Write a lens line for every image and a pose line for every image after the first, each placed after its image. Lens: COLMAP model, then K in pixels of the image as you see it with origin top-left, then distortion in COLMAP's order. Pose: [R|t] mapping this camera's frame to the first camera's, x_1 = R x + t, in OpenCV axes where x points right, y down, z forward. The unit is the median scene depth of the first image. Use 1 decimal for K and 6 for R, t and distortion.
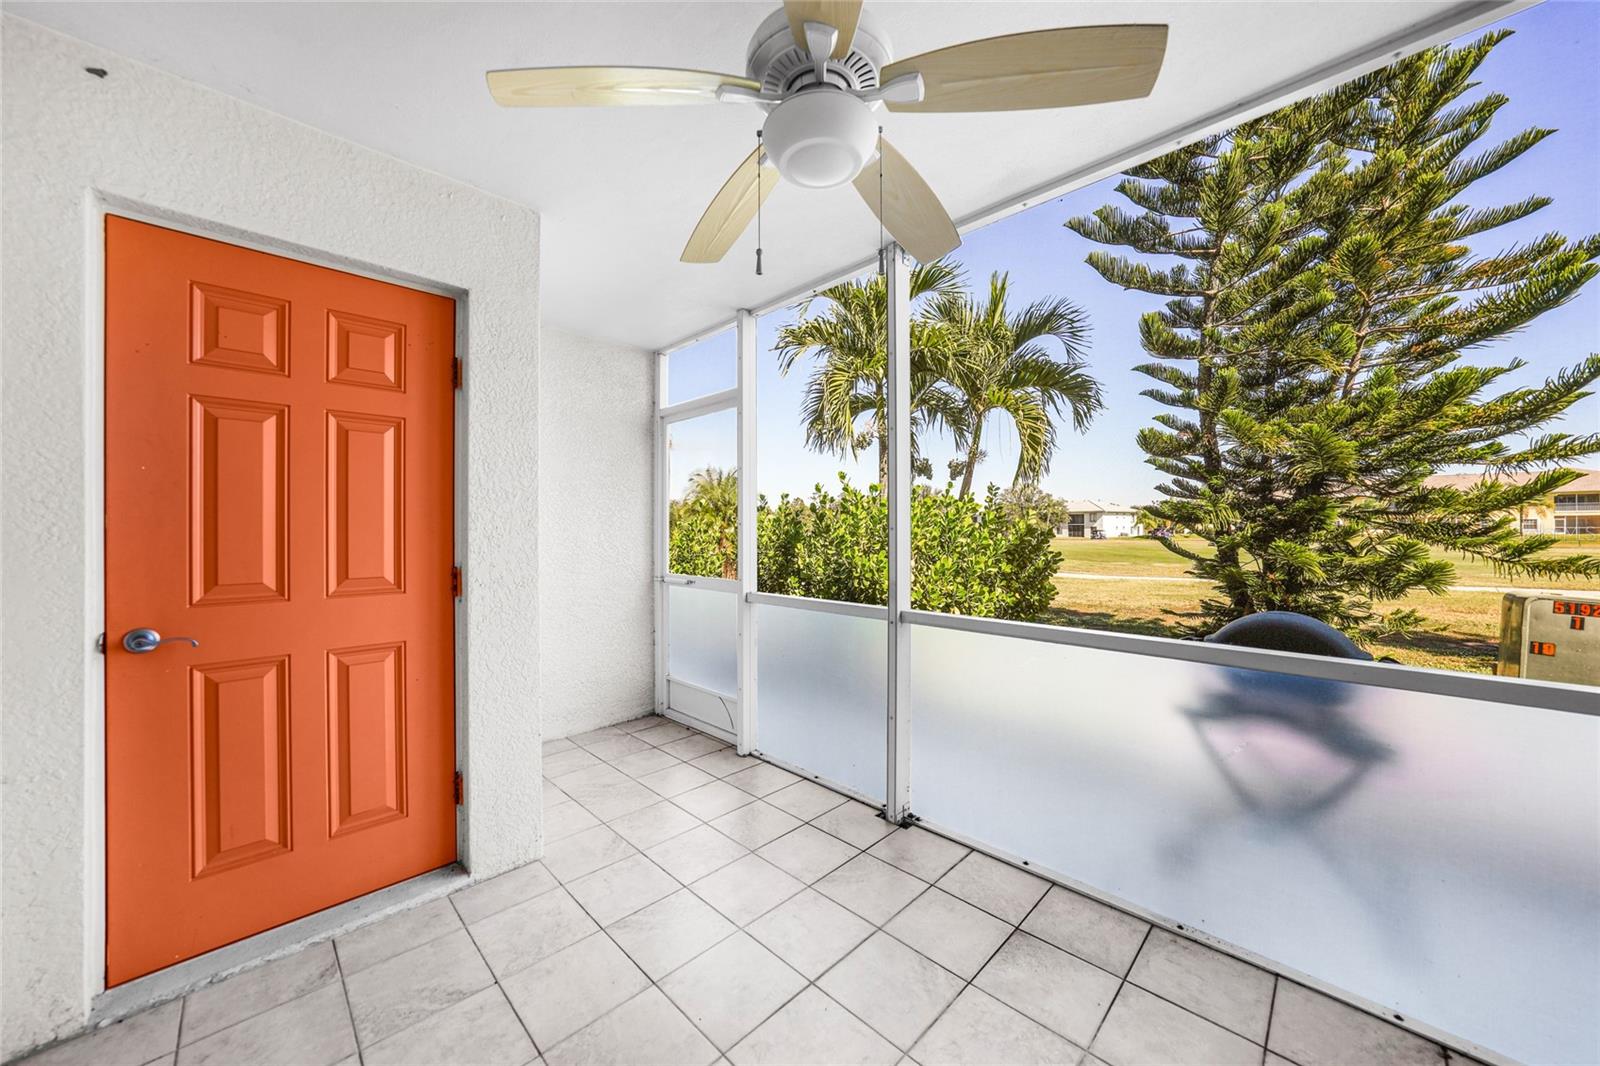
lens RADIAL K [[562.7, 0, 803.0], [0, 562.7, 529.8], [0, 0, 1]] dist [-0.028021, 0.006512]
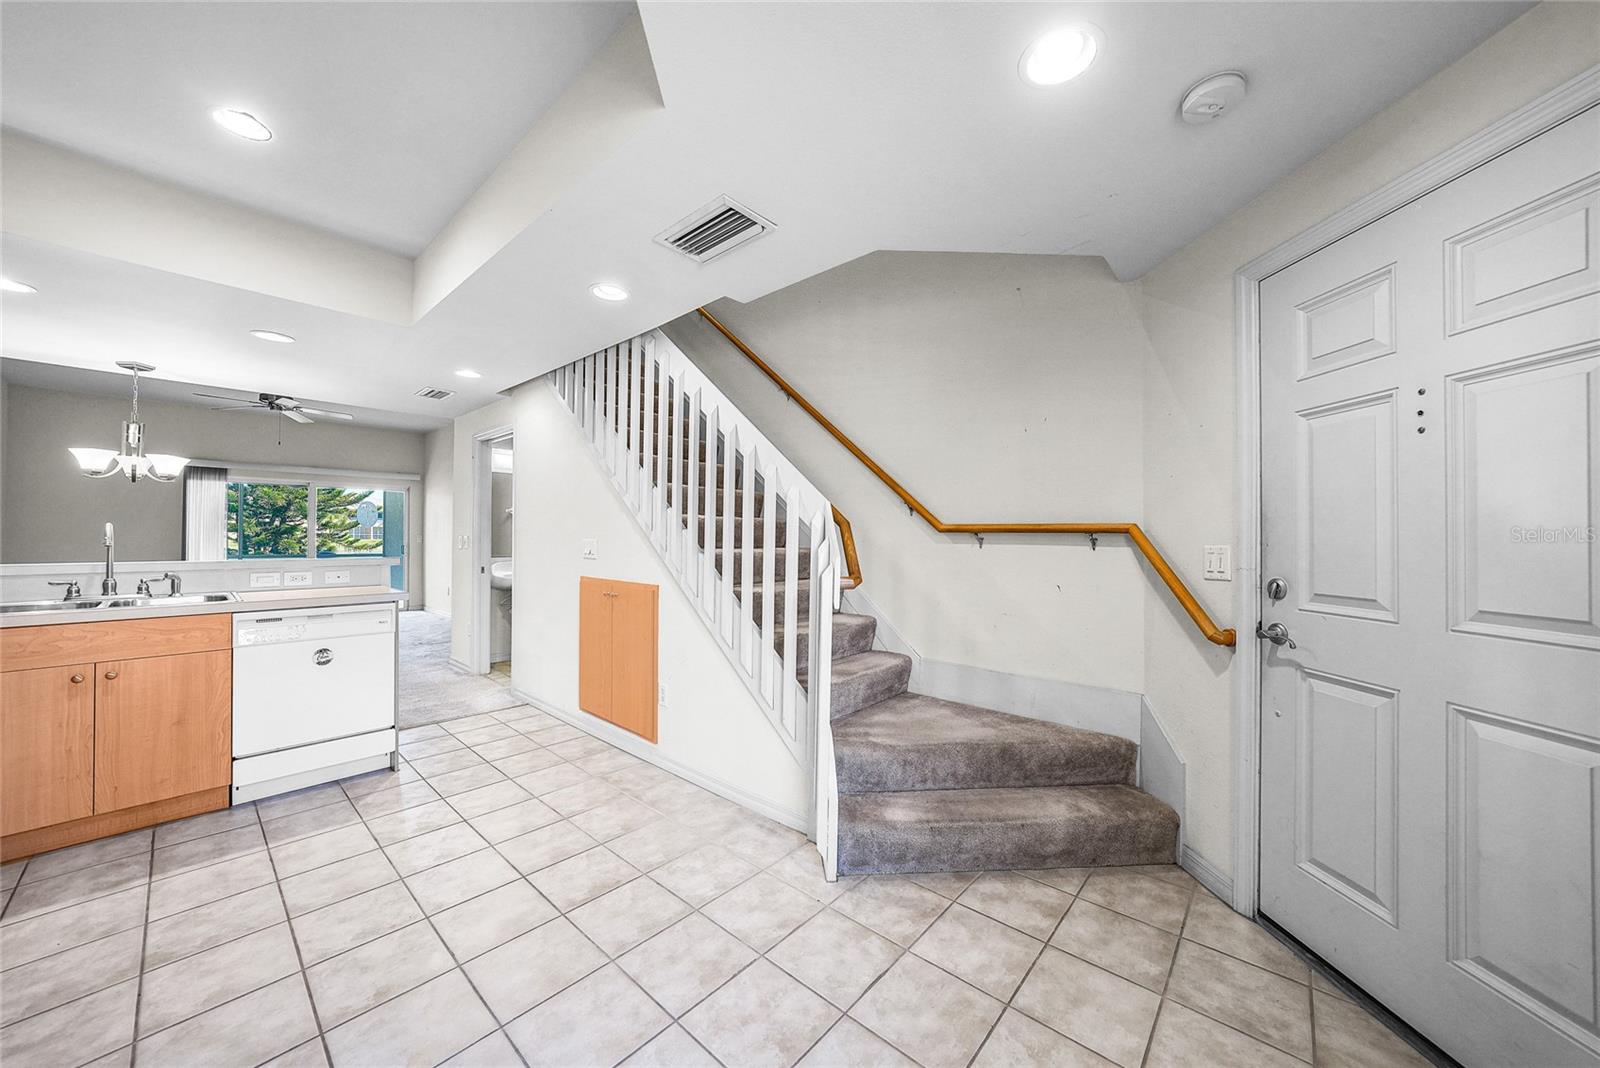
lens RADIAL K [[566.0, 0, 803.2], [0, 566.0, 531.0], [0, 0, 1]] dist [-0.030725, 0.007321]
pose [[-0.056342, 0.013214, 0.998324, -1.907722], [-0.006363, 0.999887, -0.013594, -0.001478], [-0.998391, -0.007118, -0.056252, -1.327424]]
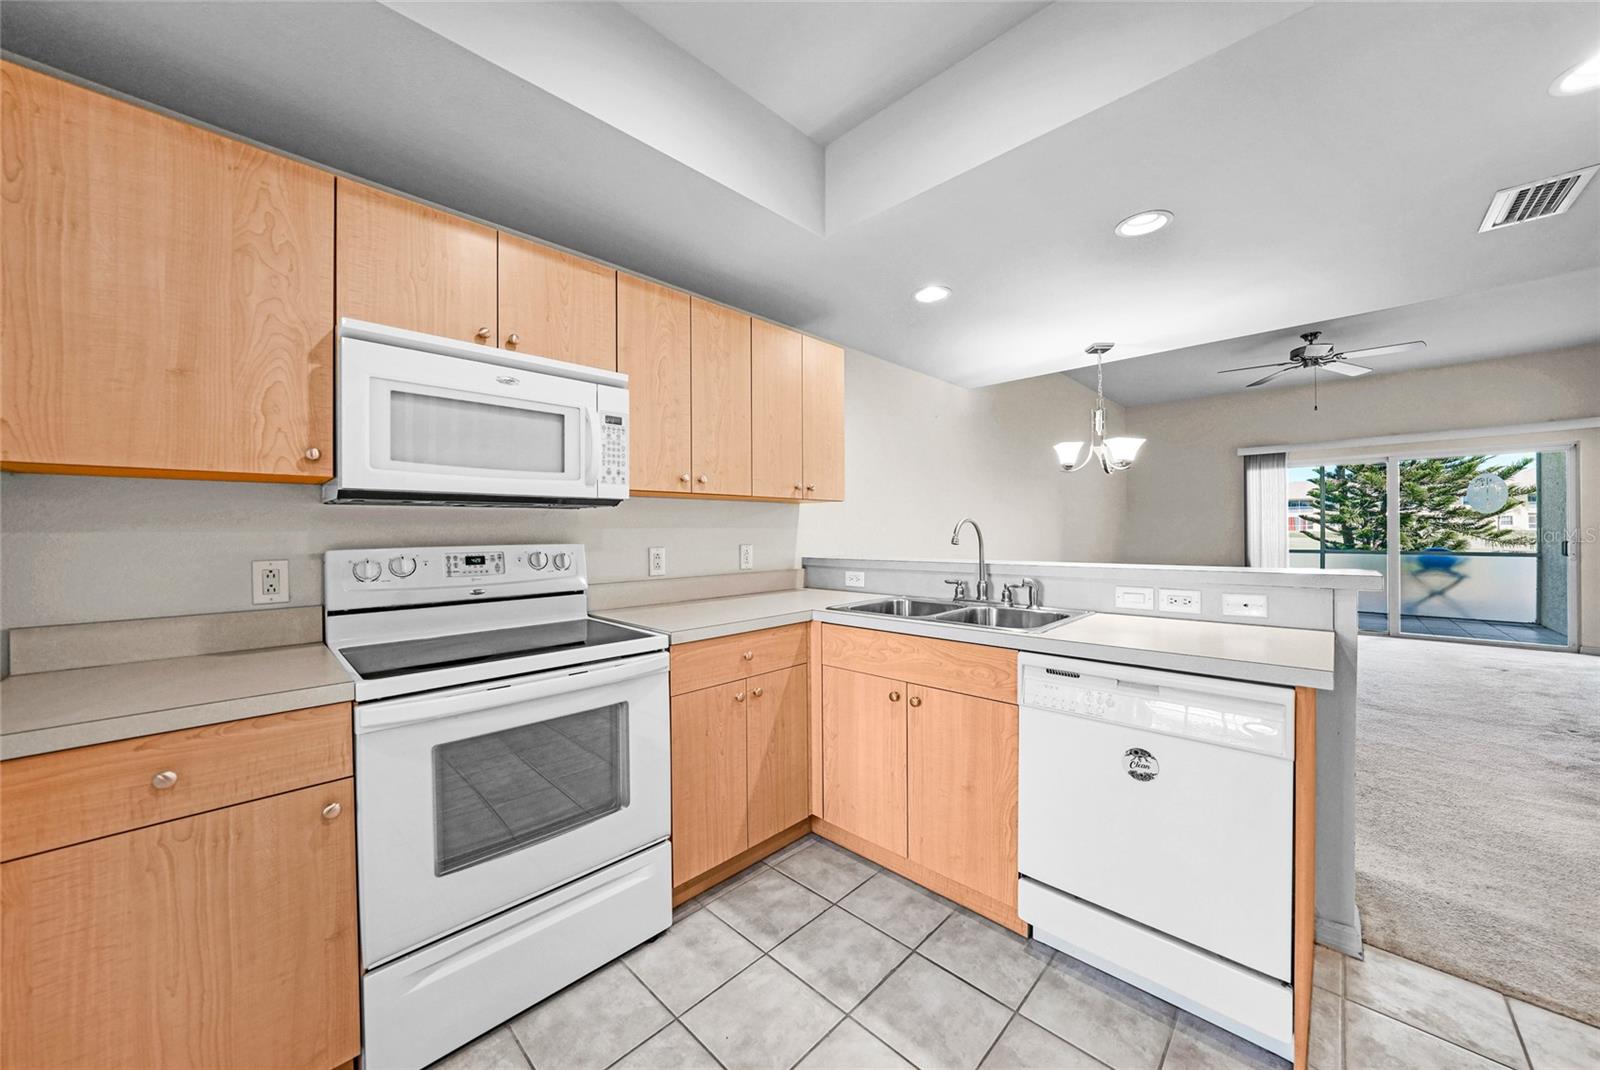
lens RADIAL K [[566.0, 0, 803.2], [0, 566.0, 532.0], [0, 0, 1]] dist [-0.030725, 0.007321]
pose [[0.999874, -0.006632, 0.014431, -1.511744], [0.006585, 0.999973, 0.003333, -0.002212], [-0.014453, -0.003237, 0.999890, -1.168967]]
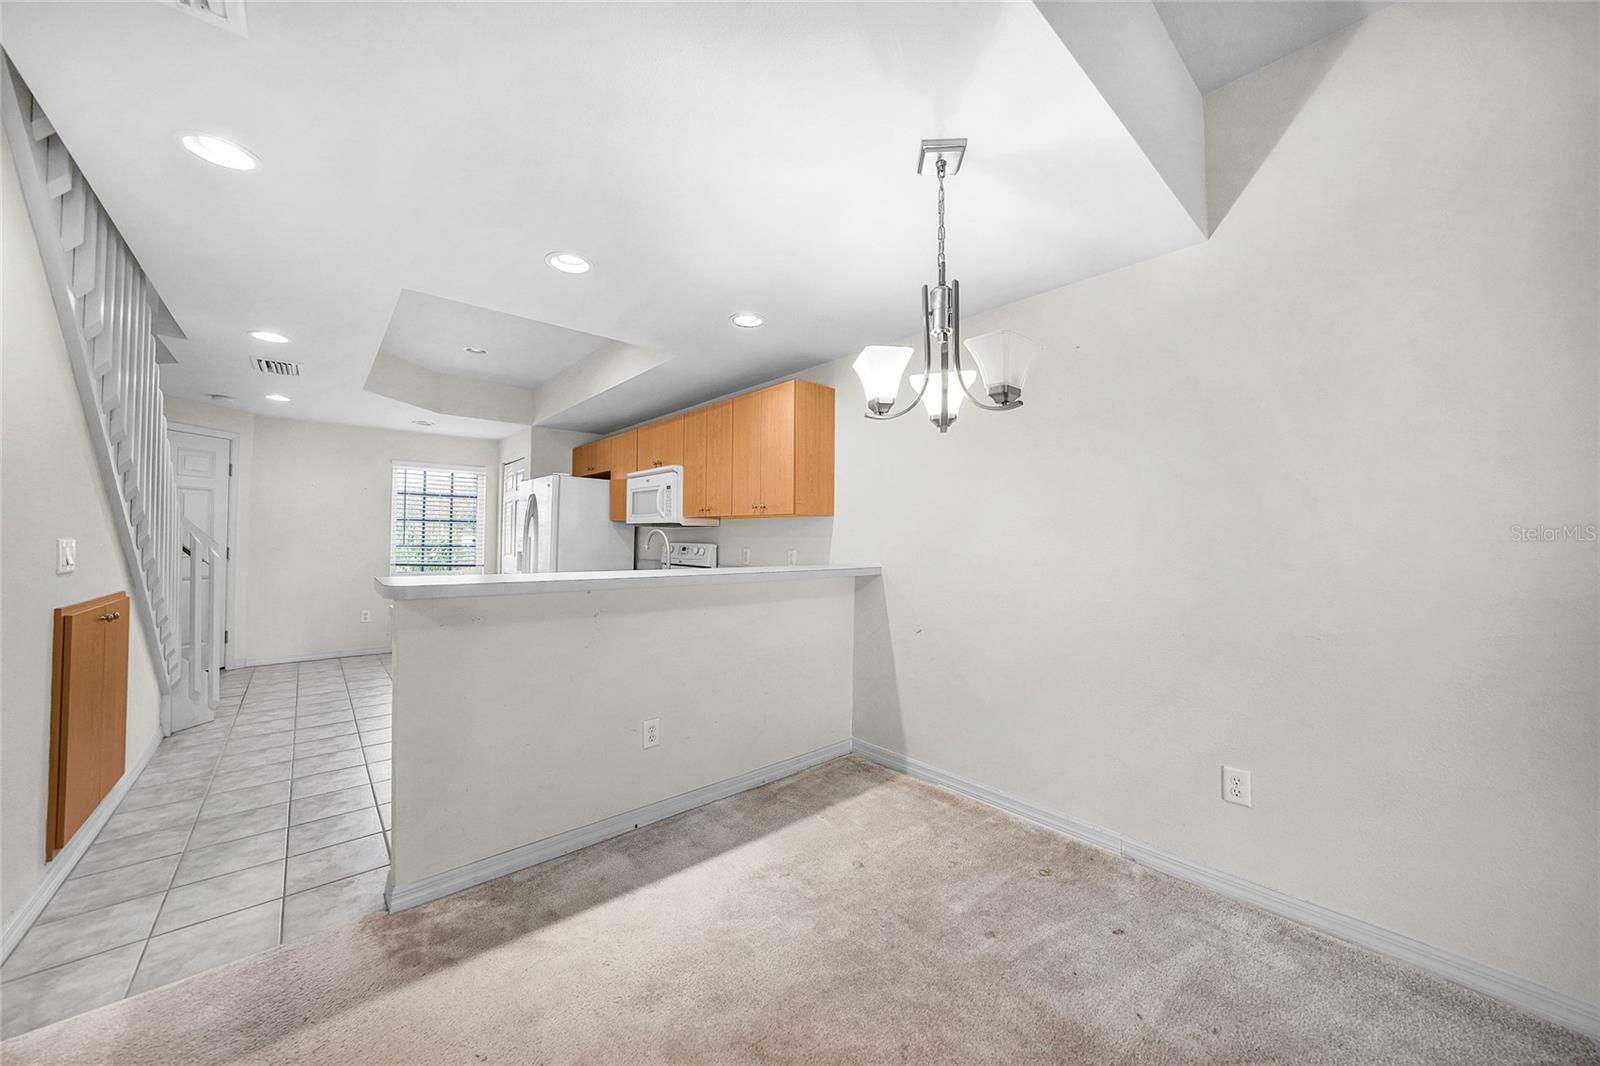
lens RADIAL K [[563.2, 0, 800.0], [0, 563.2, 533.0], [0, 0, 1]] dist [-0.027174, 0.006499]
pose [[-0.066126, -0.005318, -0.997797, -0.819803], [-0.009627, 0.999943, -0.004691, -0.006941], [0.997765, 0.009295, -0.066173, -0.545314]]
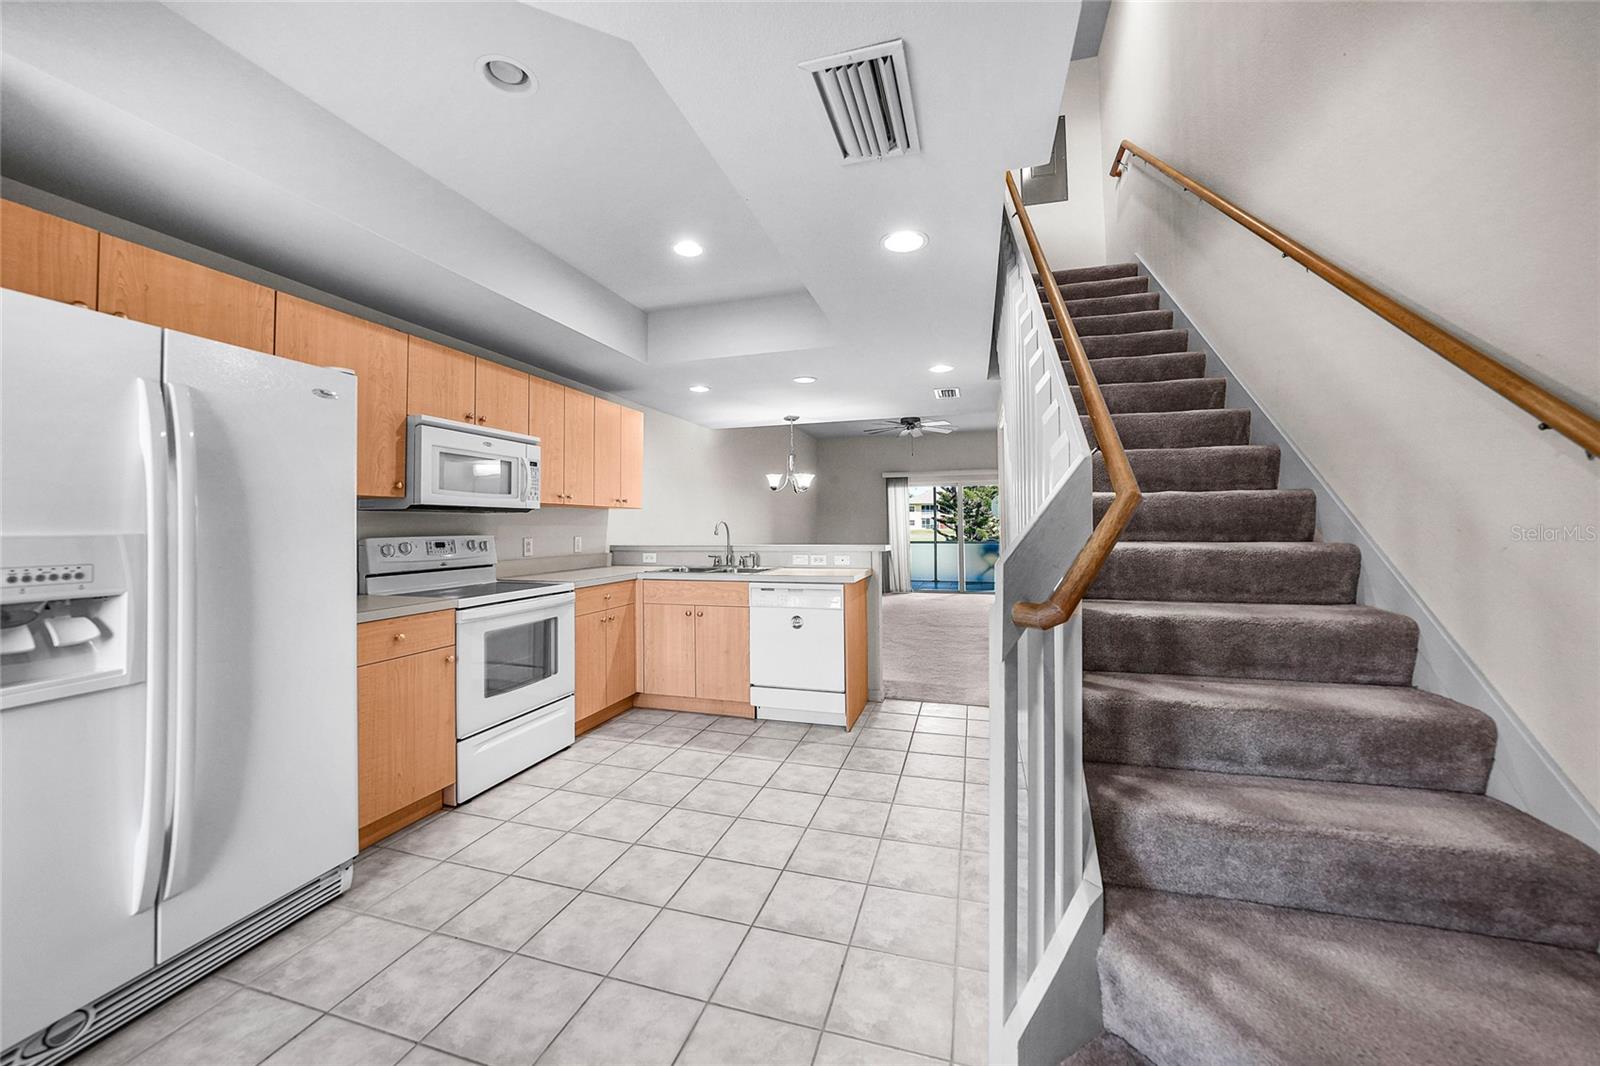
lens RADIAL K [[577.6, 0, 803.2], [0, 577.6, 513.0], [0, 0, 1]] dist [-0.022713, 0.006907]
pose [[0.881324, 0.005757, 0.472478, -1.670679], [0.005826, 0.999717, -0.023049, -0.001733], [-0.472477, 0.023066, 0.881041, -1.527930]]
